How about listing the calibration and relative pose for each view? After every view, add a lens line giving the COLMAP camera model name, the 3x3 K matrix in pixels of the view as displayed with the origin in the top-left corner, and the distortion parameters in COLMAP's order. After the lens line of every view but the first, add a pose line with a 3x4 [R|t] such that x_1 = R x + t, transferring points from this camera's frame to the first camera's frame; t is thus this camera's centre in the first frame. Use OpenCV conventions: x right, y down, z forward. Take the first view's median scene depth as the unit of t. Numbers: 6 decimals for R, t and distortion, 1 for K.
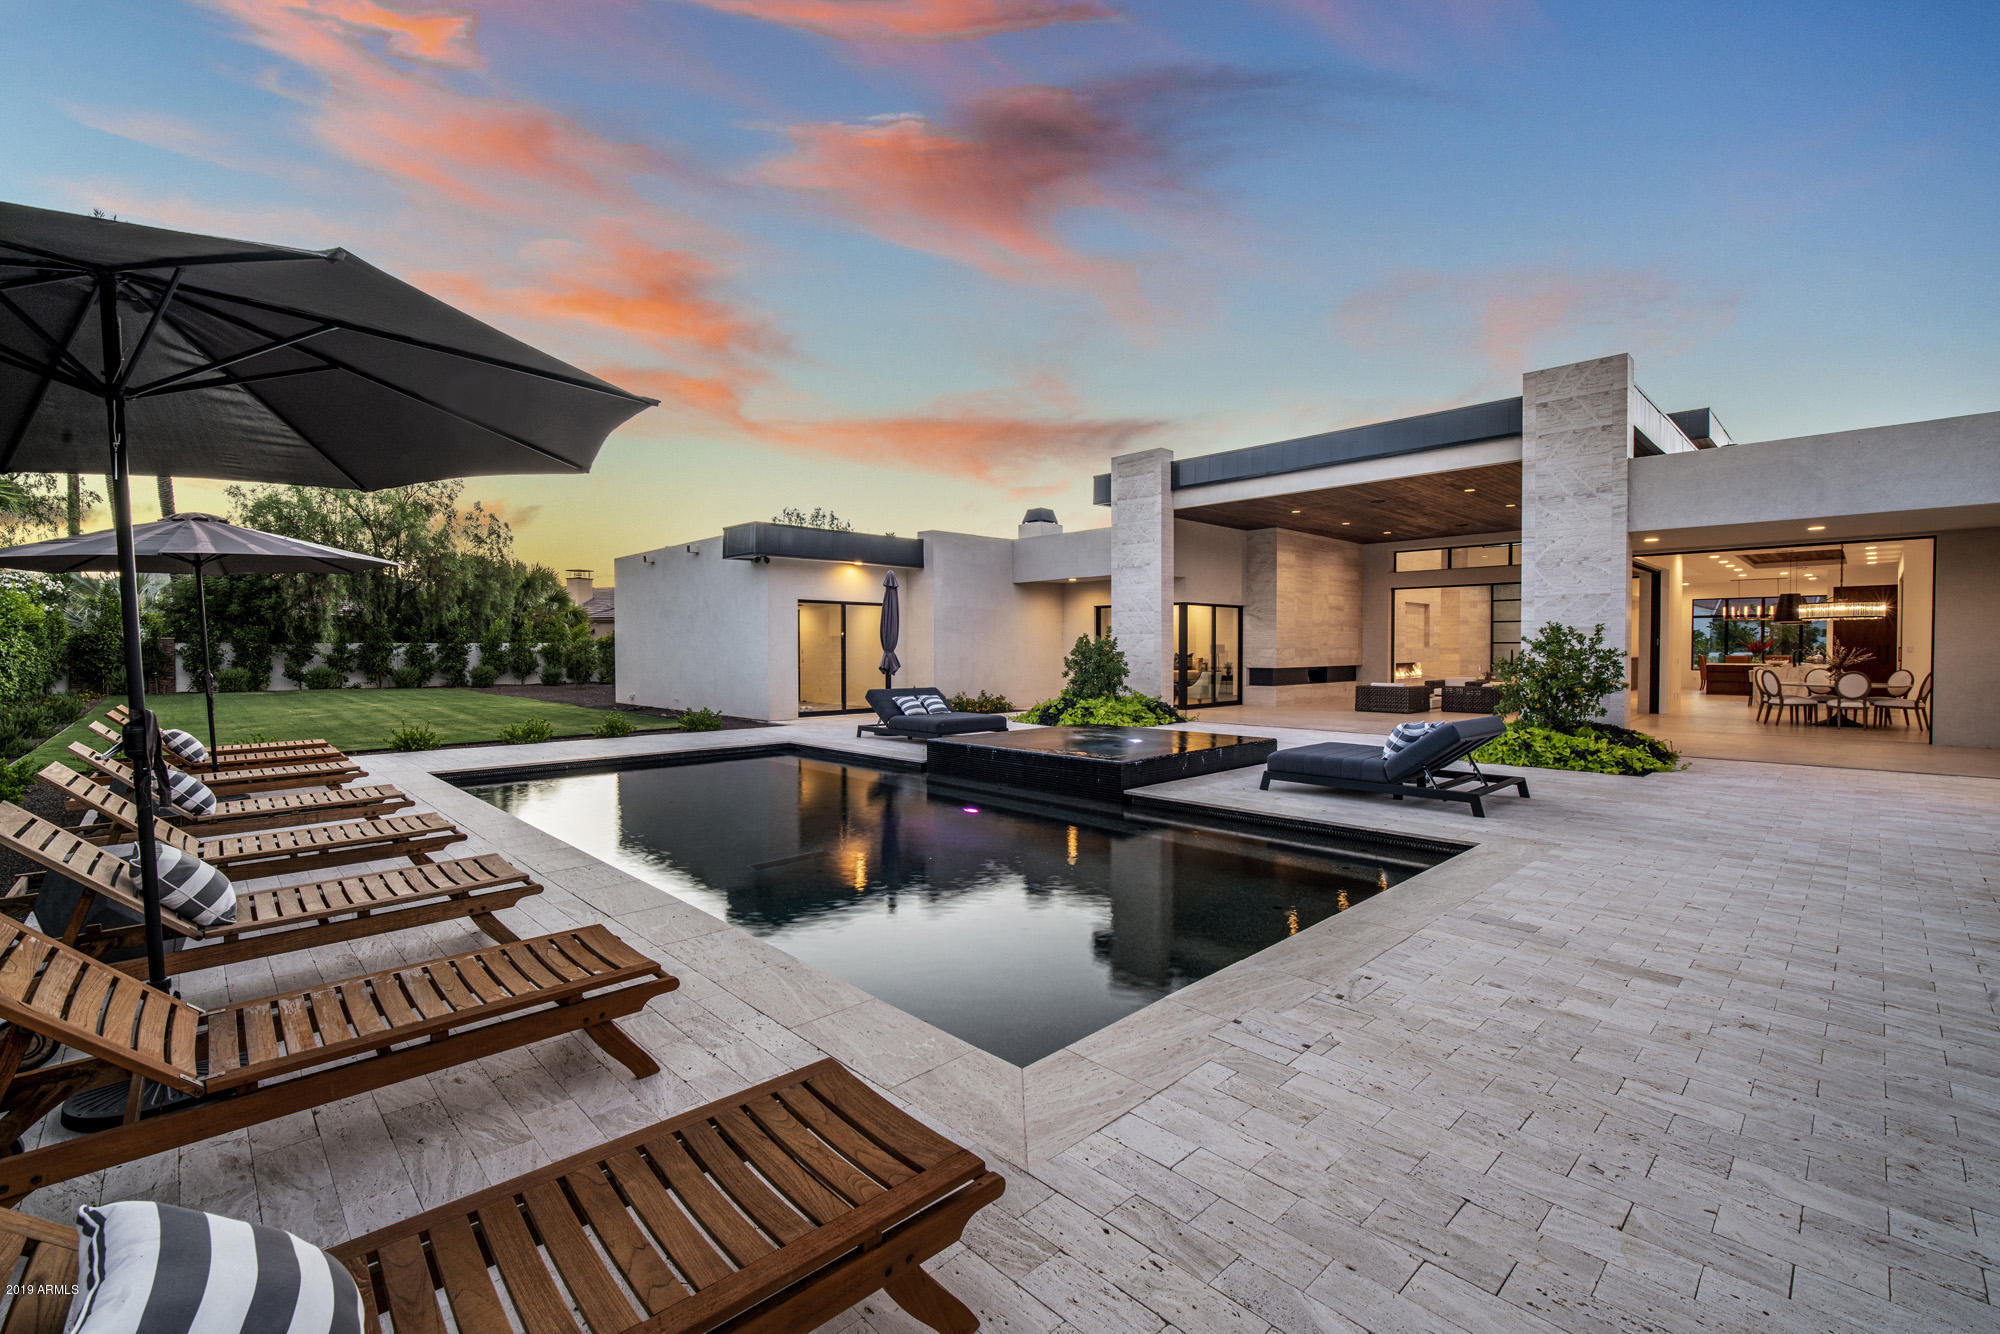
lens RADIAL K [[854.7, 0, 991.4], [0, 854.7, 664.2], [0, 0, 1]] dist [-0.015524, 0.002946]
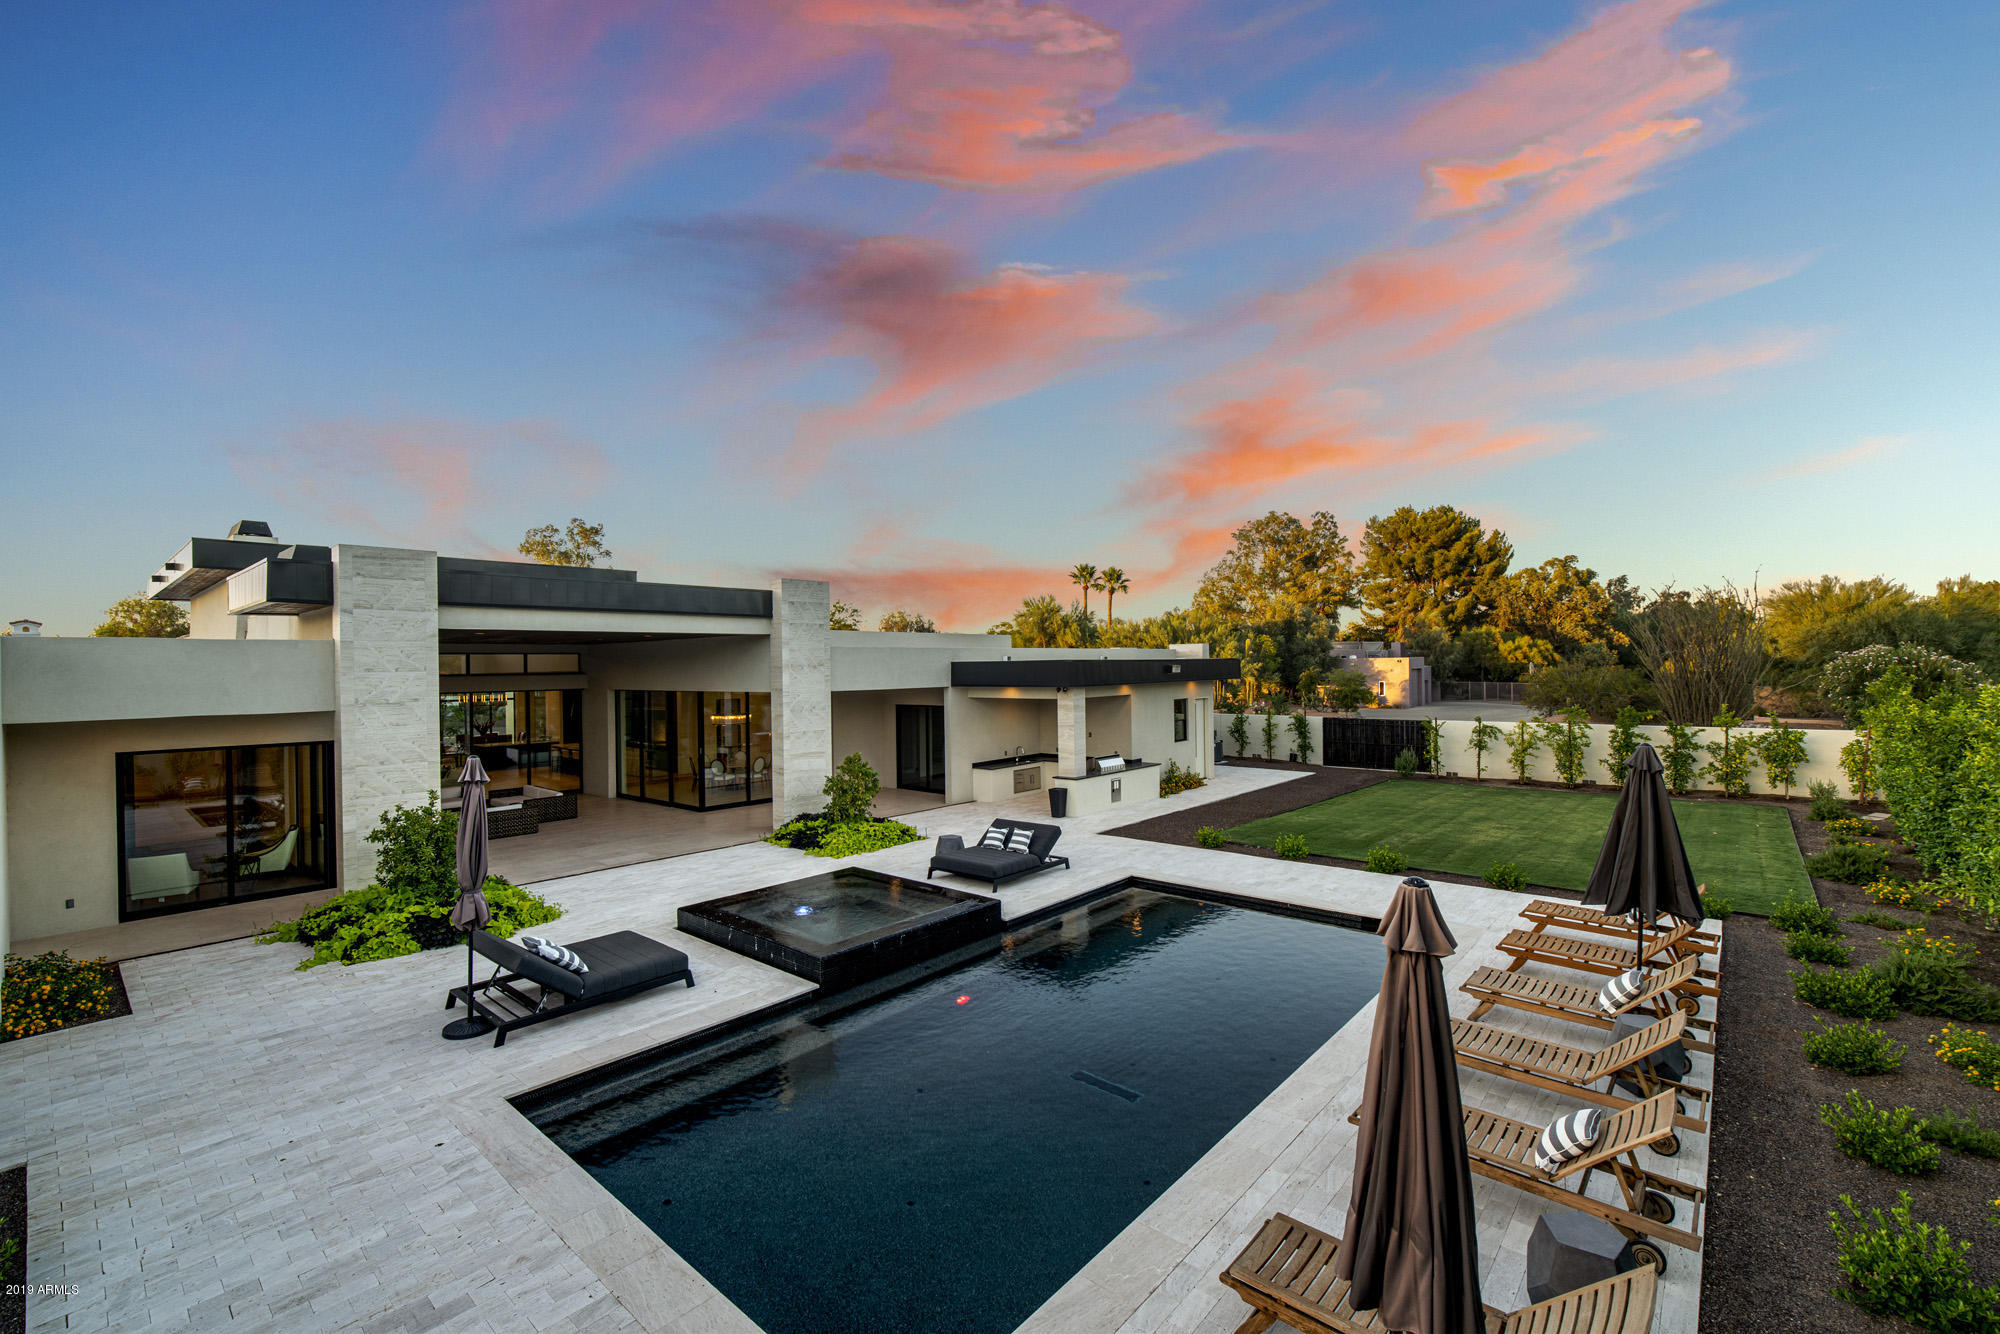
lens RADIAL K [[854.8, 0, 987.3], [0, 854.8, 668.8], [0, 0, 1]] dist [-0.012267, 0.000669]
pose [[-0.083435, -0.000121, 0.996513, -0.497151], [0.034370, 0.999405, 0.002999, -0.106847], [-0.995920, 0.034500, -0.083381, 0.459913]]
